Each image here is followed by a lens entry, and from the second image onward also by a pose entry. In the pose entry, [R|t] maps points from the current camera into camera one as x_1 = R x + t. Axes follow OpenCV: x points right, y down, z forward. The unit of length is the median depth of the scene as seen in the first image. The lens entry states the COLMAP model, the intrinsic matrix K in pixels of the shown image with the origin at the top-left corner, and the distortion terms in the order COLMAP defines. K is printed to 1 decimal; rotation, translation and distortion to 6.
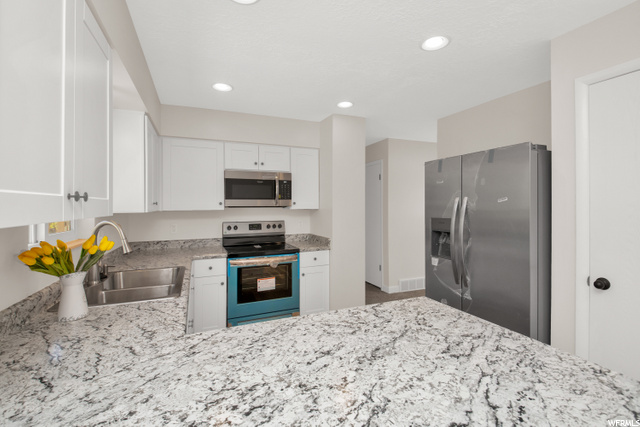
lens RADIAL K [[288.2, 0, 316.5], [0, 288.2, 208.6], [0, 0, 1]] dist [0.030897, -0.034498]
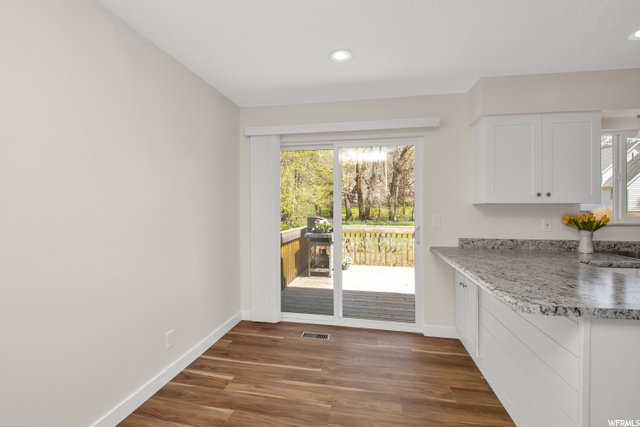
lens RADIAL K [[277.7, 0, 320.0], [0, 277.7, 213.5], [0, 0, 1]] dist [-0.000906, -0.019436]
pose [[-0.560906, 0.020140, -0.827635, 0.730805], [-0.006602, 0.999563, 0.028798, 0.021899], [0.827853, 0.021617, -0.560528, 0.208143]]
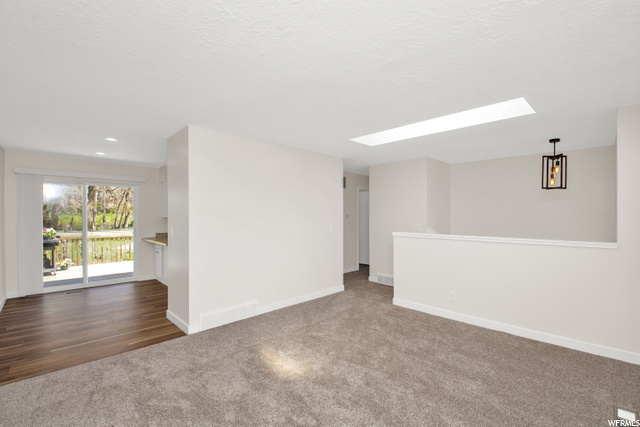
lens RADIAL K [[281.4, 0, 318.4], [0, 281.4, 212.5], [0, 0, 1]] dist [0.028498, -0.041282]
pose [[0.353196, -0.001245, -0.935549, 2.004408], [-0.009967, 0.999937, -0.005094, -0.022520], [0.935496, 0.011124, 0.353161, 0.430036]]
